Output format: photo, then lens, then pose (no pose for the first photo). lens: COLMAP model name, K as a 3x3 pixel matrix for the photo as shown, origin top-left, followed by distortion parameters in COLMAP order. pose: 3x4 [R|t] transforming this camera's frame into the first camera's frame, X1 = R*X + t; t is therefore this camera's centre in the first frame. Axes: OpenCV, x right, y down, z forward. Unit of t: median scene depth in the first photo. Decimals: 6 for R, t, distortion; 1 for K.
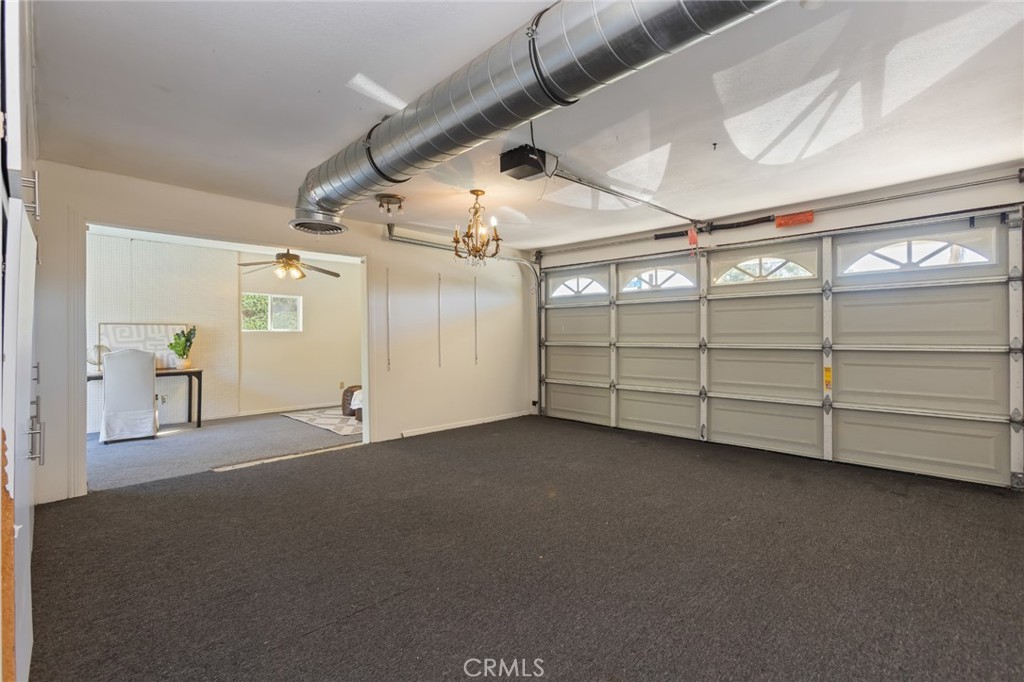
lens RADIAL K [[464.9, 0, 510.9], [0, 464.9, 336.6], [0, 0, 1]] dist [-0.002063, 0.000016]
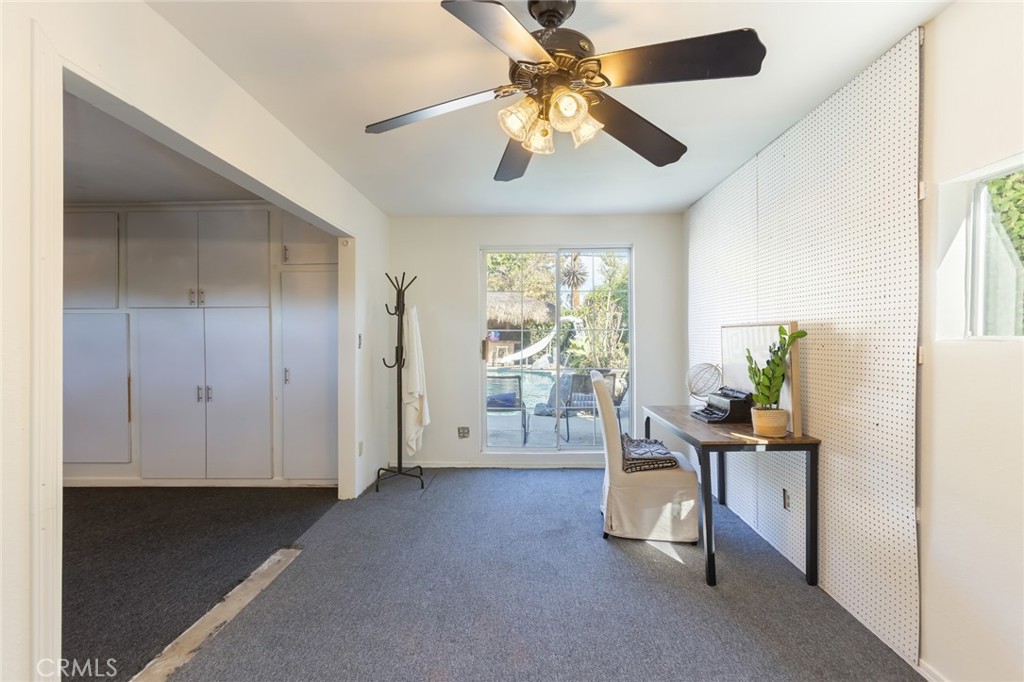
lens RADIAL K [[461.5, 0, 508.1], [0, 461.5, 338.3], [0, 0, 1]] dist [-0.005688, 0.000725]
pose [[-0.738295, 0.009735, -0.674408, -0.290884], [0.007088, 0.999953, 0.006674, -0.016448], [0.674441, 0.000148, -0.738329, 1.186041]]
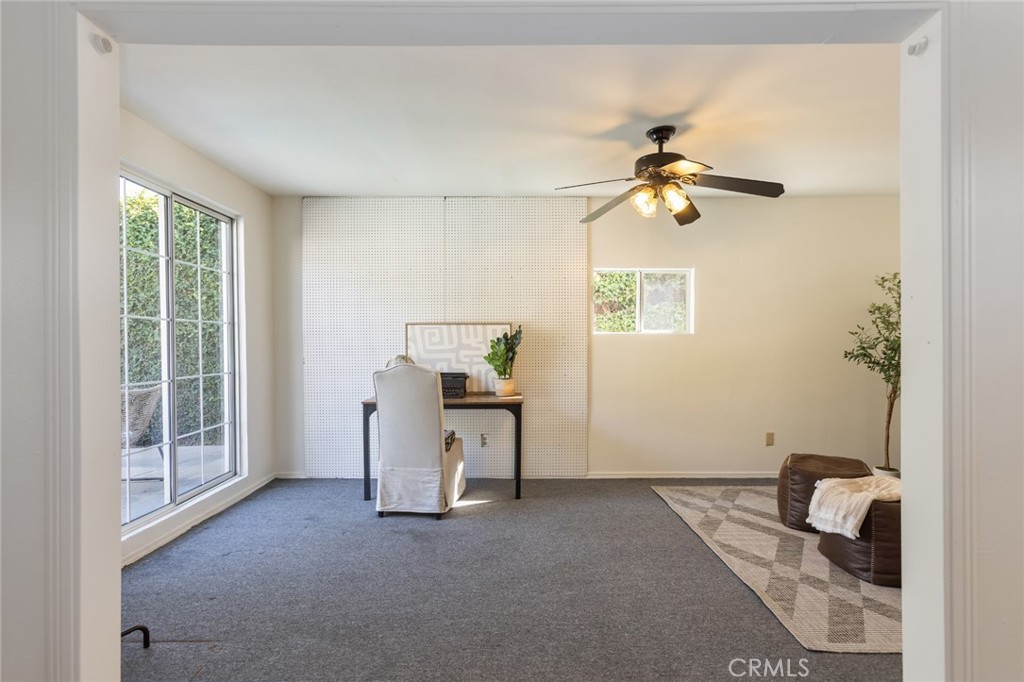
lens RADIAL K [[495.2, 0, 507.5], [0, 495.2, 348.3], [0, 0, 1]] dist [-0.000477, 0.000047]
pose [[0.701161, 0.008313, -0.712954, -0.243543], [-0.001100, 0.999943, 0.010577, 0.000162], [0.713002, -0.006632, 0.701131, 0.563144]]
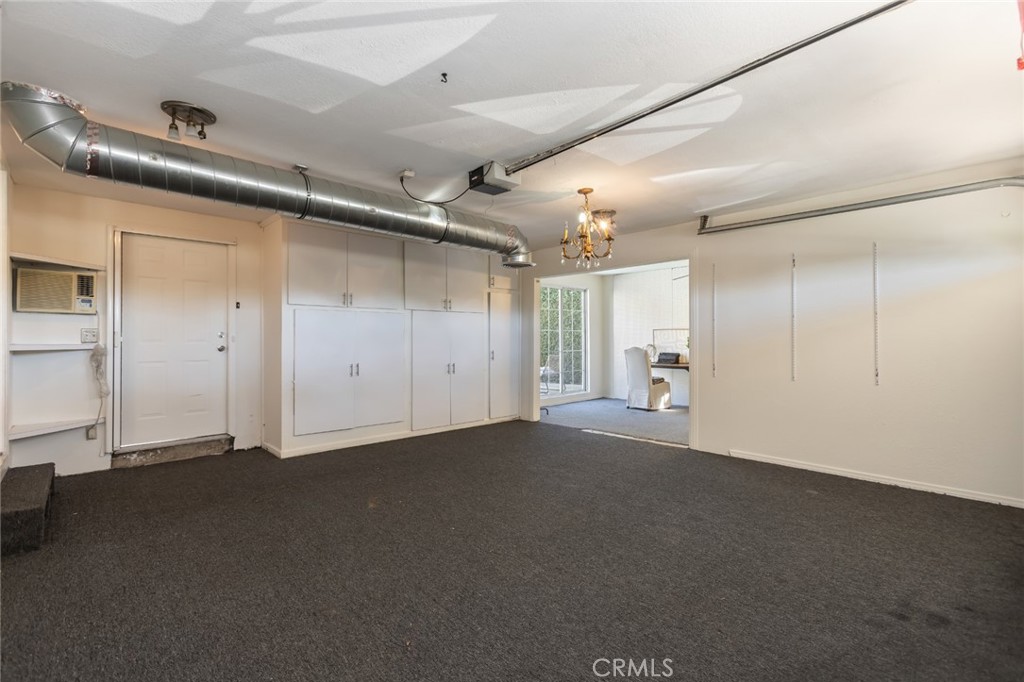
lens RADIAL K [[461.5, 0, 508.1], [0, 461.5, 338.3], [0, 0, 1]] dist [-0.005688, 0.000725]
pose [[-0.044570, 0.000371, -0.999006, 0.582627], [-0.000544, 1.000000, 0.000395, -0.001825], [0.999006, 0.000561, -0.044570, 0.572383]]
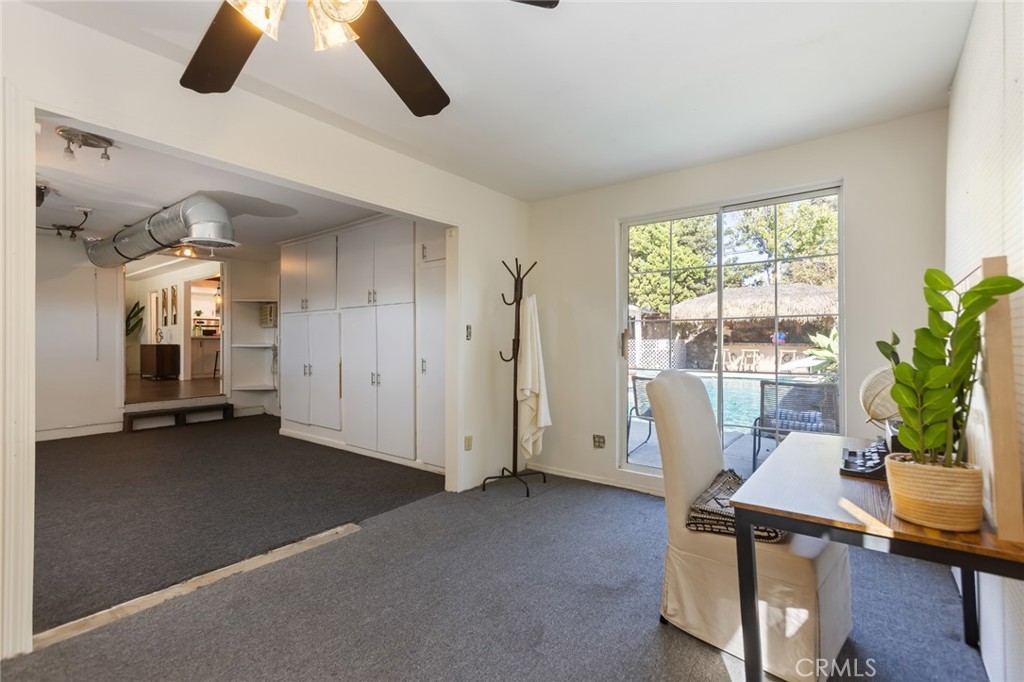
lens RADIAL K [[461.5, 0, 508.1], [0, 461.5, 338.3], [0, 0, 1]] dist [-0.005688, 0.000725]
pose [[-0.994115, 0.004207, -0.108246, -0.551536], [0.005058, 0.999958, -0.007590, 0.003057], [0.108210, -0.008093, -0.994095, 1.203022]]
